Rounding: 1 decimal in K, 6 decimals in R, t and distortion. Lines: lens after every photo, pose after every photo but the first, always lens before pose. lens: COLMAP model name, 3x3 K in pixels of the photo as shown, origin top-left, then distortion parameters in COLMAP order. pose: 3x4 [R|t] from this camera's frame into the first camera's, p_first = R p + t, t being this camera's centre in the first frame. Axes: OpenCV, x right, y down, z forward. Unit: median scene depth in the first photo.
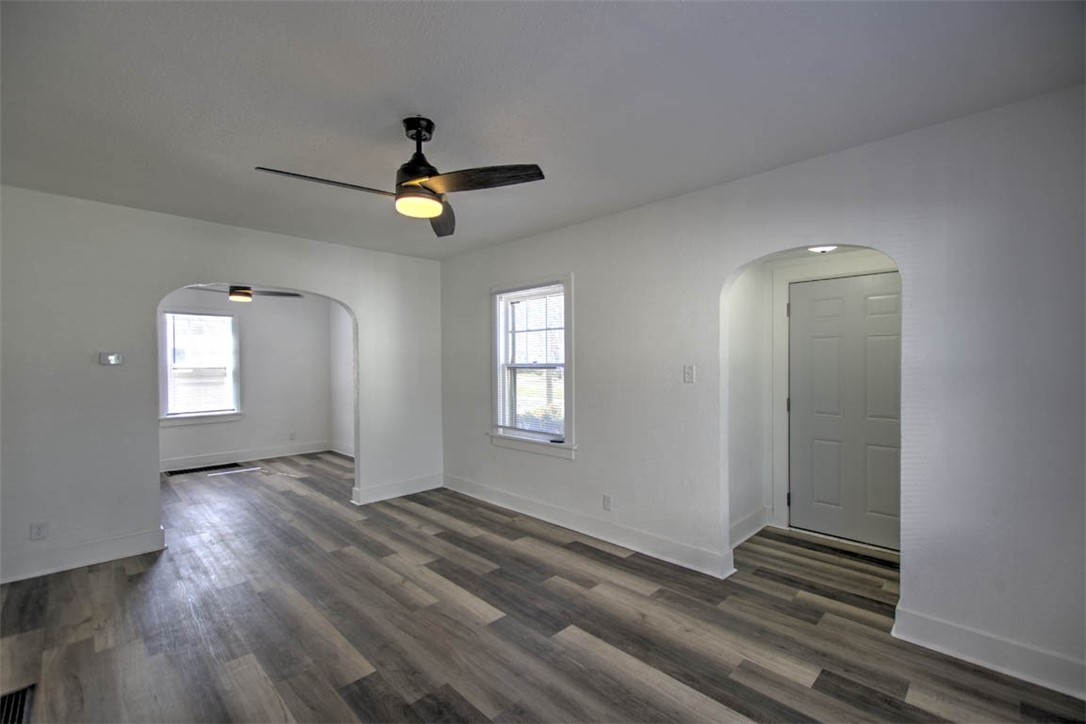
lens RADIAL K [[471.4, 0, 539.3], [0, 471.4, 367.1], [0, 0, 1]] dist [0.000961, -0.000255]
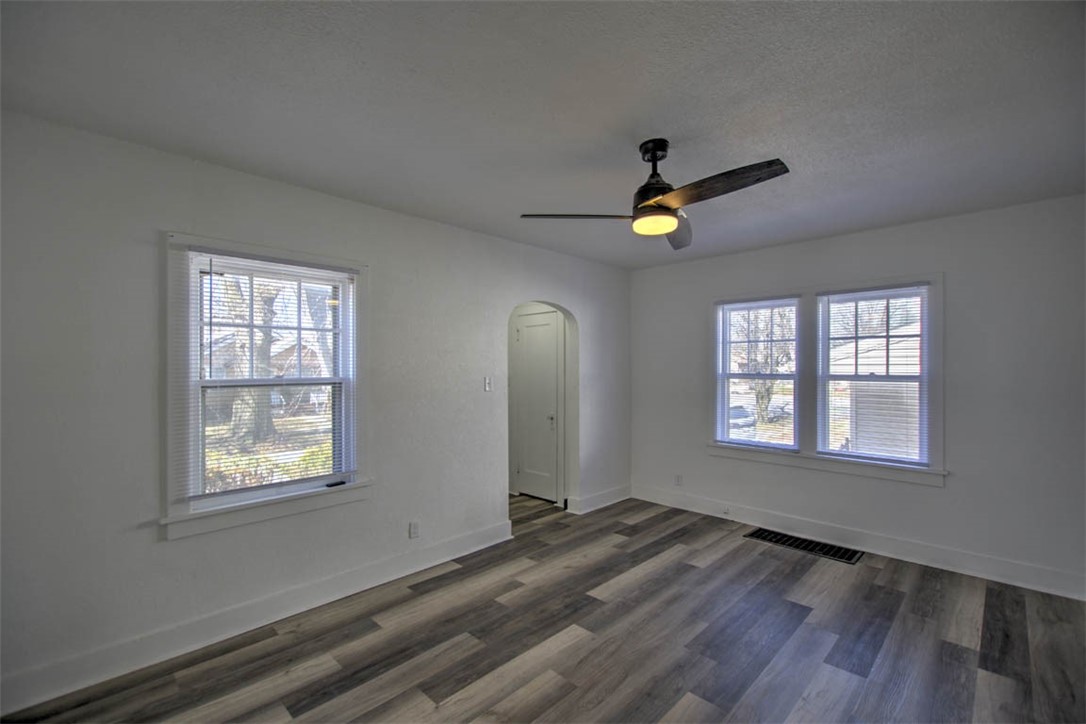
lens RADIAL K [[471.4, 0, 539.1], [0, 471.4, 363.3], [0, 0, 1]] dist [0.000961, -0.000255]
pose [[-0.014333, 0.017730, 0.999740, -0.962570], [0.014713, 0.999738, -0.017520, -0.017703], [-0.999789, 0.014458, -0.014590, 0.950977]]
